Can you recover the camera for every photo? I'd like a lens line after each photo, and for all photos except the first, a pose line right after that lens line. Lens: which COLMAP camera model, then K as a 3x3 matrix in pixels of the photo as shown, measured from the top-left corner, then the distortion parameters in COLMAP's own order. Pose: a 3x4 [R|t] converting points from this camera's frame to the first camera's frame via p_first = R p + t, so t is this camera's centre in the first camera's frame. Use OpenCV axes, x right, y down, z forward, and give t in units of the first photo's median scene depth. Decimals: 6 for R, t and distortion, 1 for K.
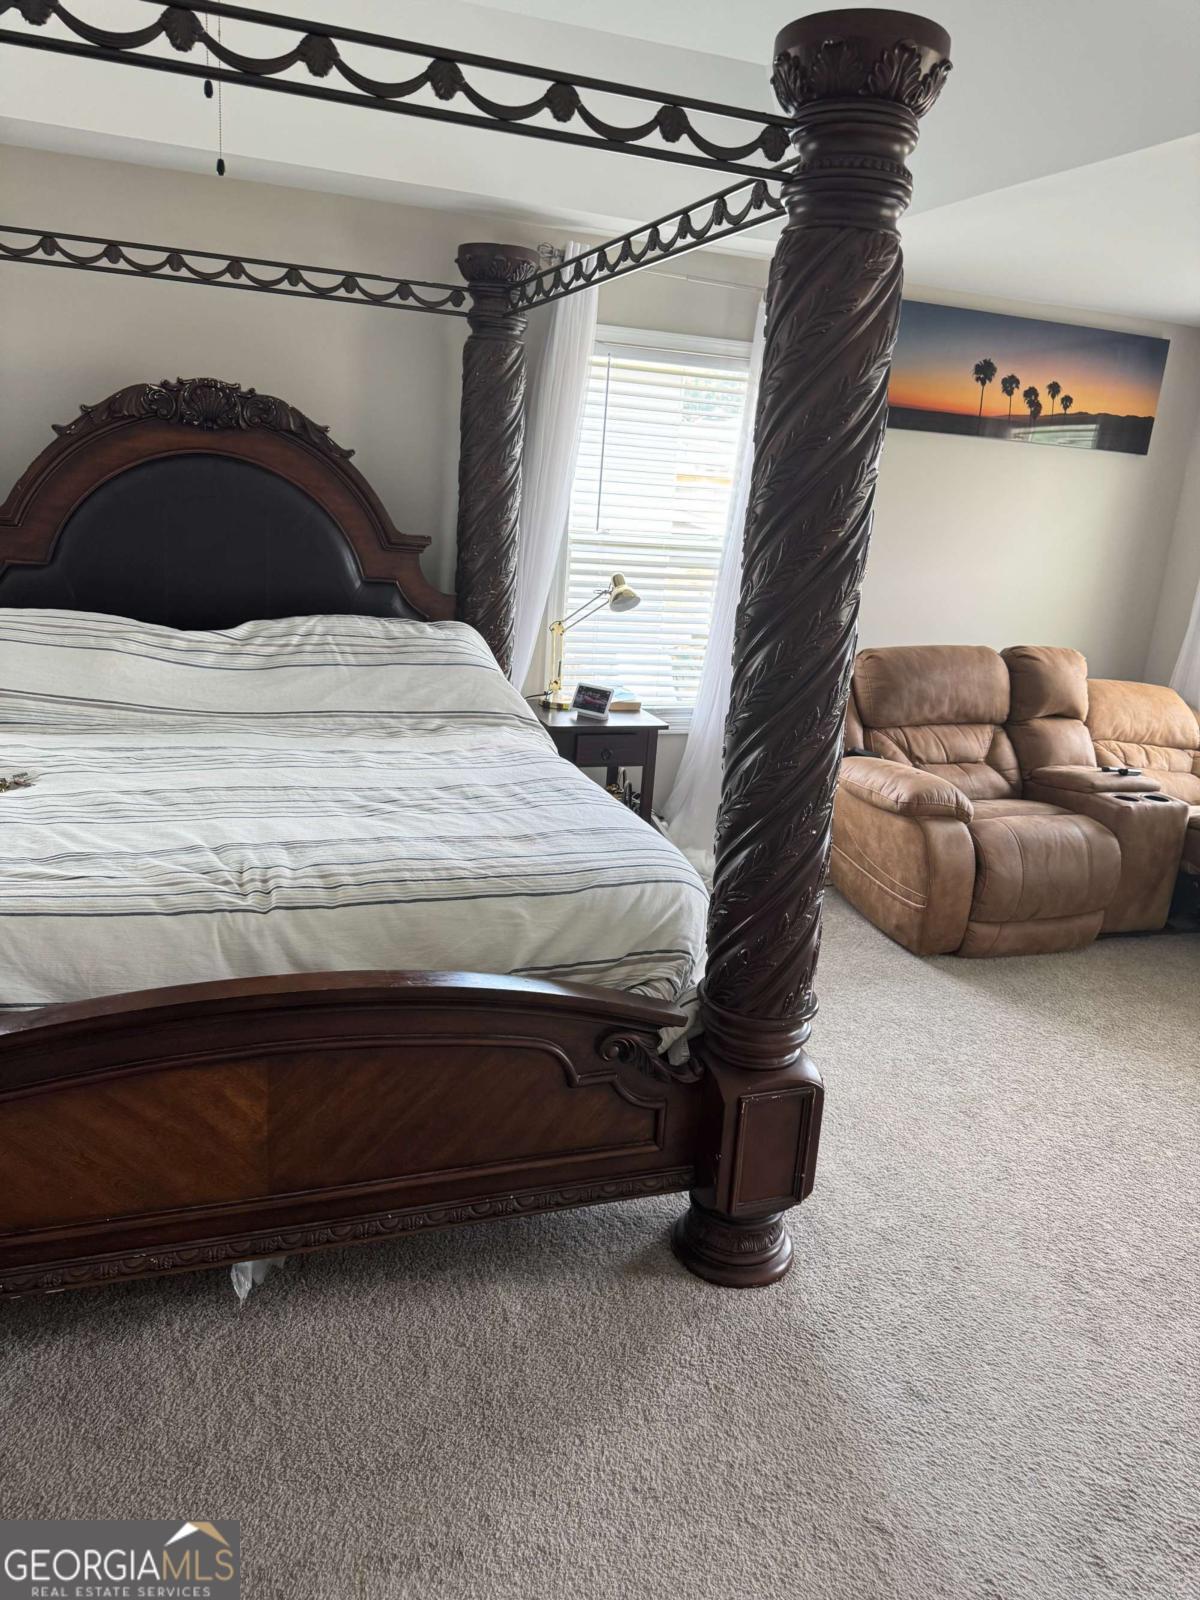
lens RADIAL K [[1111.9, 0, 600.0], [0, 1111.9, 800.0], [0, 0, 1]] dist [0.003973, -0.000356]
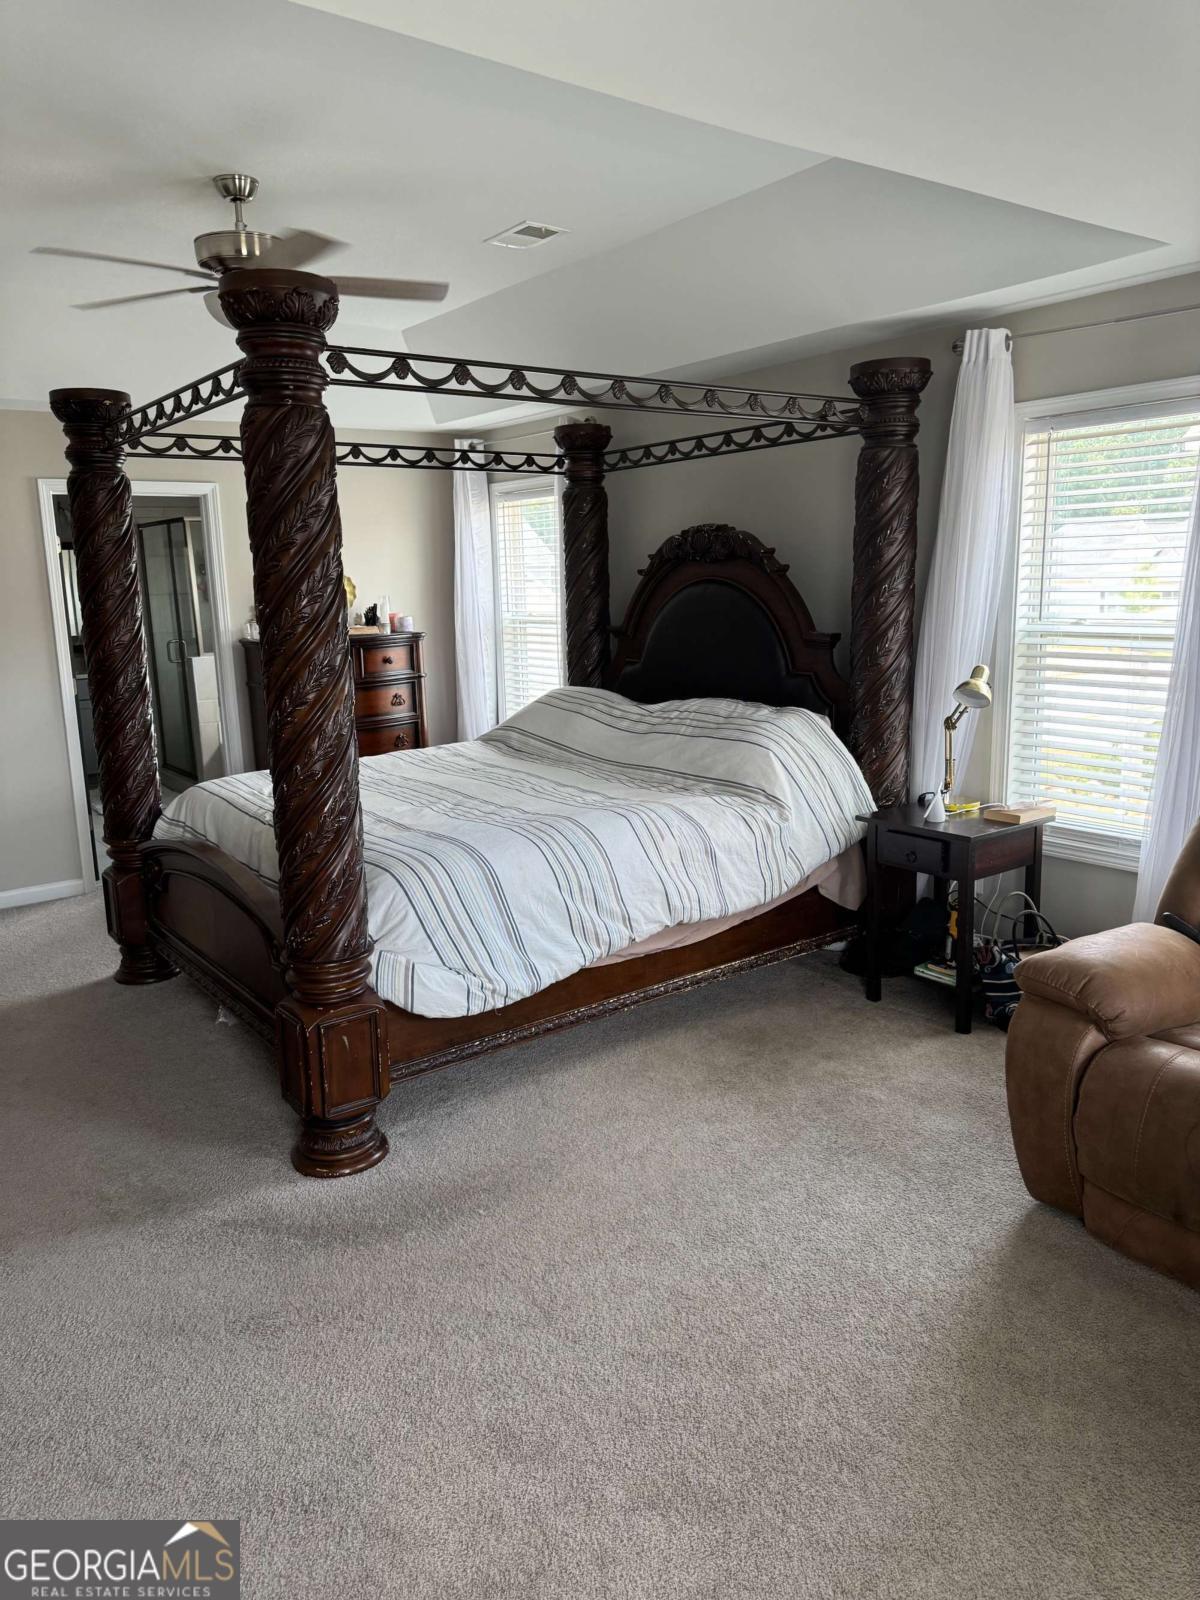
lens RADIAL K [[1111.9, 0, 600.0], [0, 1111.9, 800.0], [0, 0, 1]] dist [0.003973, -0.000356]
pose [[0.306161, 0.105446, -0.946122, 0.937039], [-0.209191, 0.977007, 0.041195, -0.079903], [0.928711, 0.185308, 0.321180, 0.509284]]
